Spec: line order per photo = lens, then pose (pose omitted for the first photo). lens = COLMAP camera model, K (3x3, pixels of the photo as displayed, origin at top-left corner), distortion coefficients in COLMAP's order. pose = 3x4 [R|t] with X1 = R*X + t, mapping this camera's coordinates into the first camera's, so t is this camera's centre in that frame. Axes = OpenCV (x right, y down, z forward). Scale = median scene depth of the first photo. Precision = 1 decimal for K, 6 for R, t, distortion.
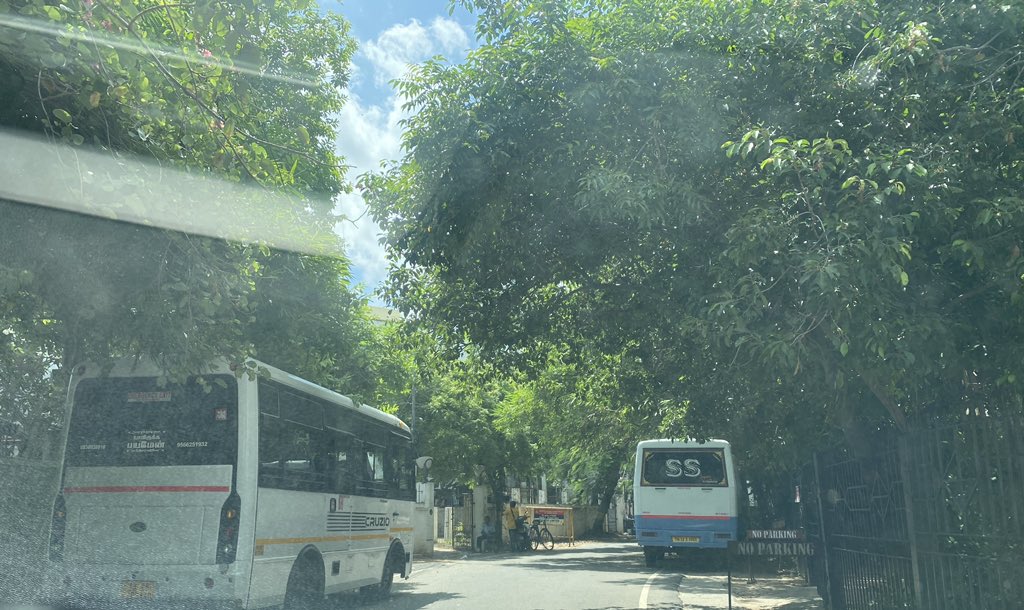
lens RADIAL K [[762.7, 0, 512.3], [0, 762.7, 346.7], [0, 0, 1]] dist [0.041961, -0.002264]
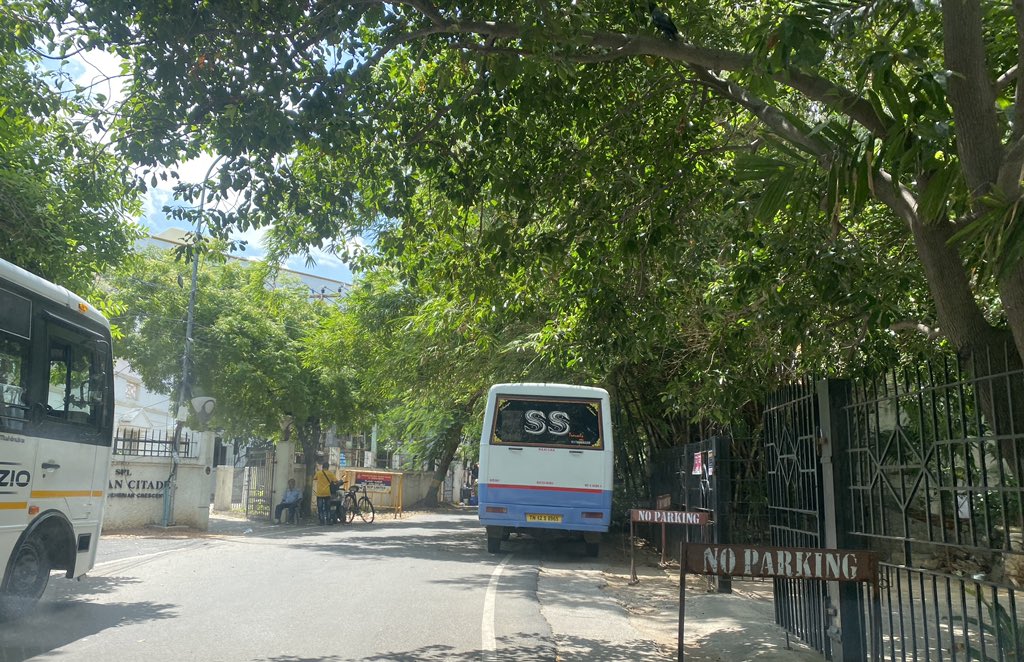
lens RADIAL K [[770.9, 0, 512.0], [0, 770.9, 331.0], [0, 0, 1]] dist [-0.001009, -0.005412]
pose [[0.978172, 0.071650, 0.195052, 0.028306], [-0.076072, 0.996985, 0.015265, 0.045940], [-0.193371, -0.029770, 0.980674, 0.208398]]
